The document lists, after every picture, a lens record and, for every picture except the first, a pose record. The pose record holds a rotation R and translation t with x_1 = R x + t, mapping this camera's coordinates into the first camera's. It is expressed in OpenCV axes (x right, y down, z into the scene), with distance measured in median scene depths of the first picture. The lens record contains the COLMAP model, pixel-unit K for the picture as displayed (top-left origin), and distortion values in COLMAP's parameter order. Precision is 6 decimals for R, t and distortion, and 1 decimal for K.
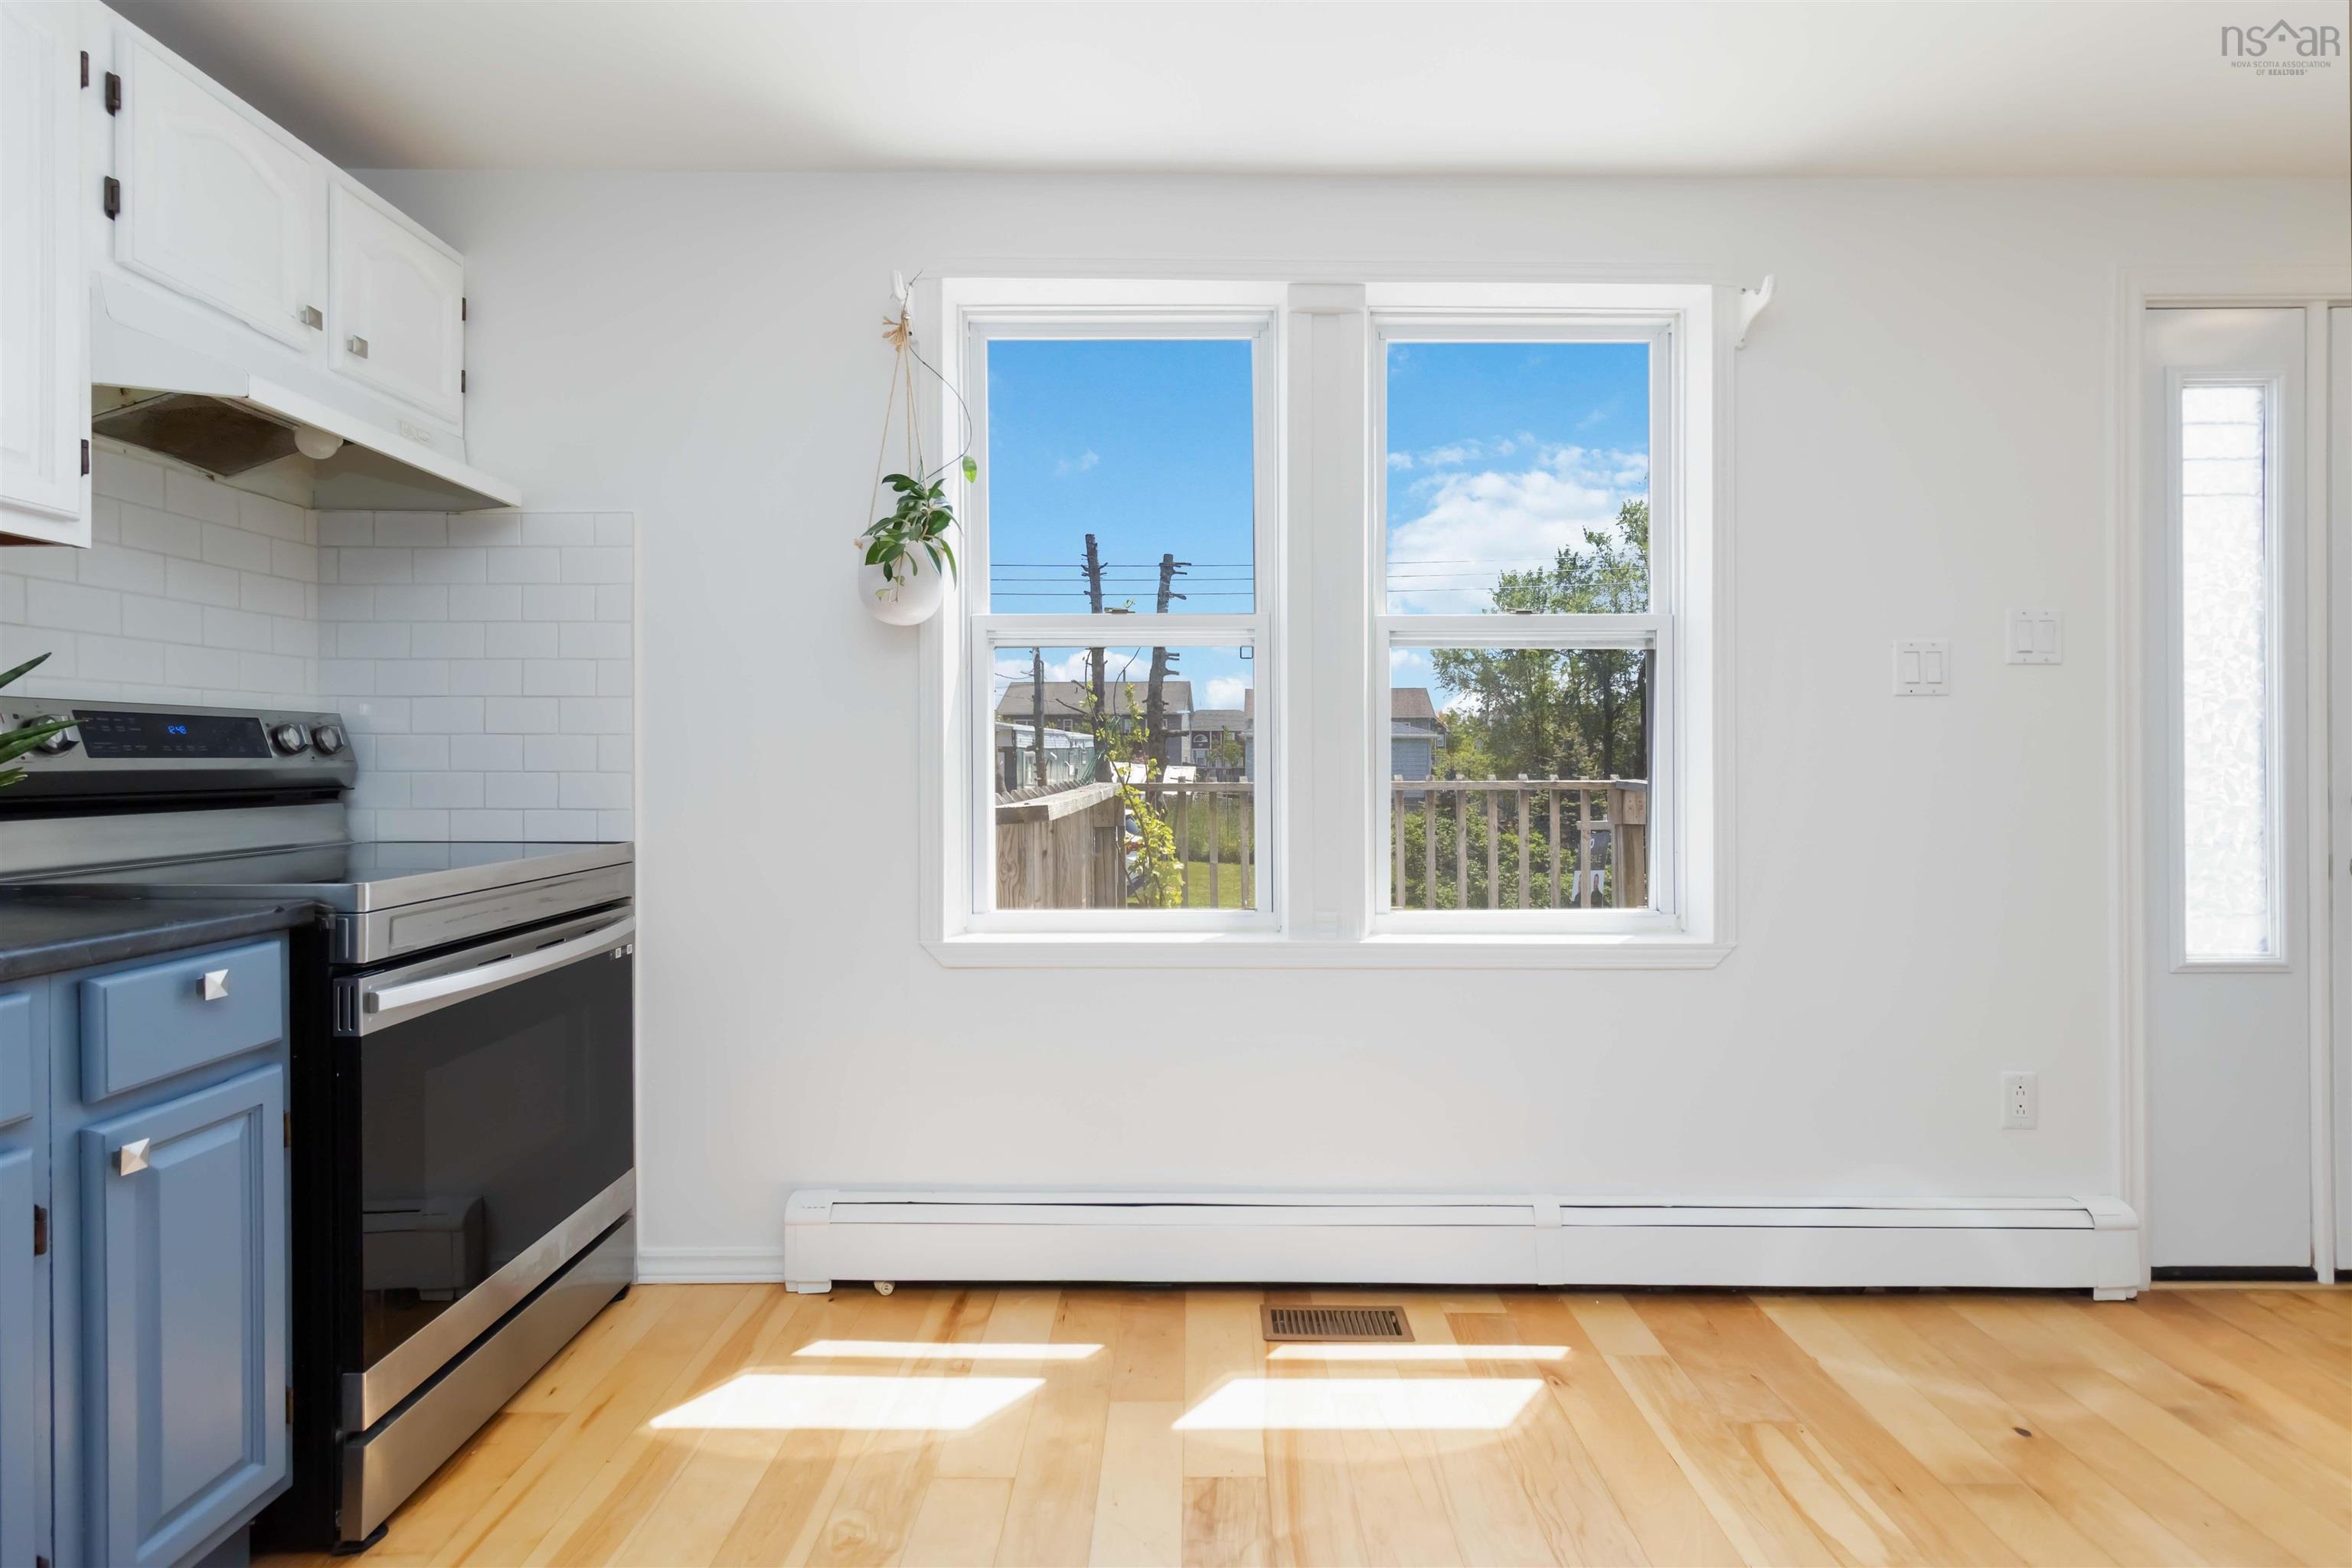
lens RADIAL K [[1093.6, 0, 1192.1], [0, 1093.6, 767.3], [0, 0, 1]] dist [-0.002364, 0.002093]
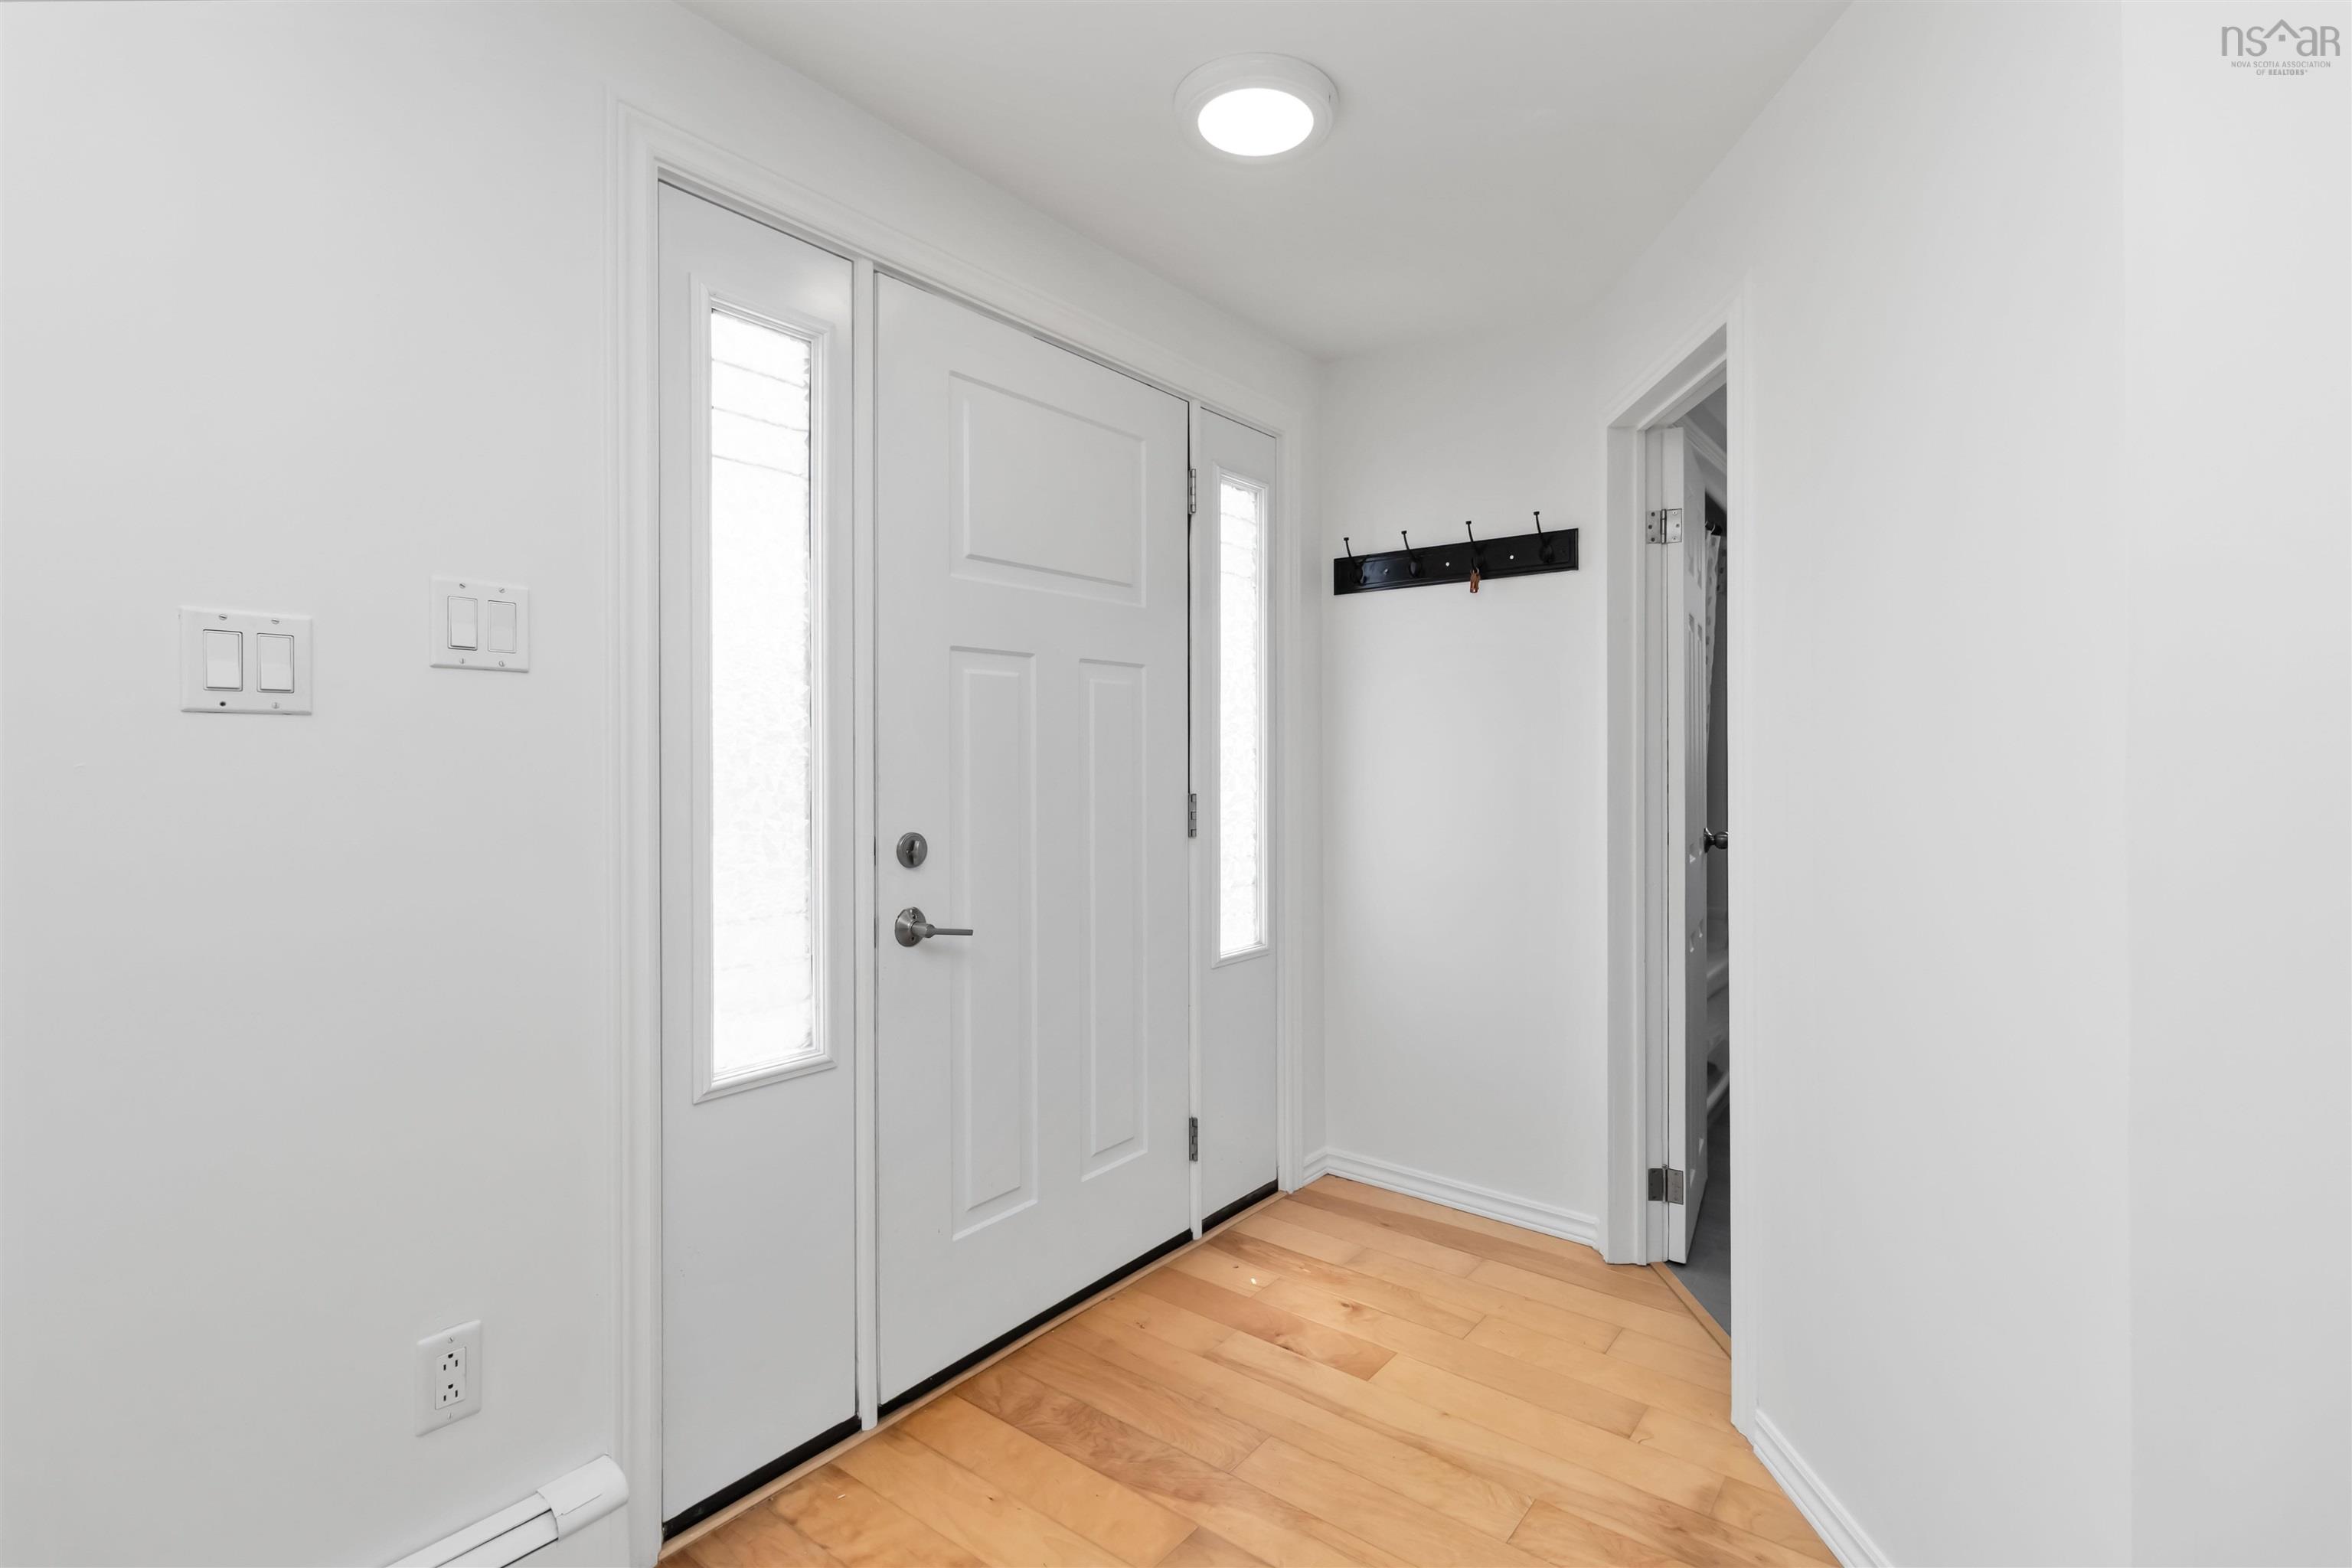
lens RADIAL K [[1093.6, 0, 1180.0], [0, 1093.6, 760.1], [0, 0, 1]] dist [-0.002364, 0.002093]
pose [[0.614768, 0.001098, 0.788707, 0.551193], [-0.000780, 0.999999, -0.000785, -0.044159], [-0.788707, -0.000133, 0.614769, 0.313041]]
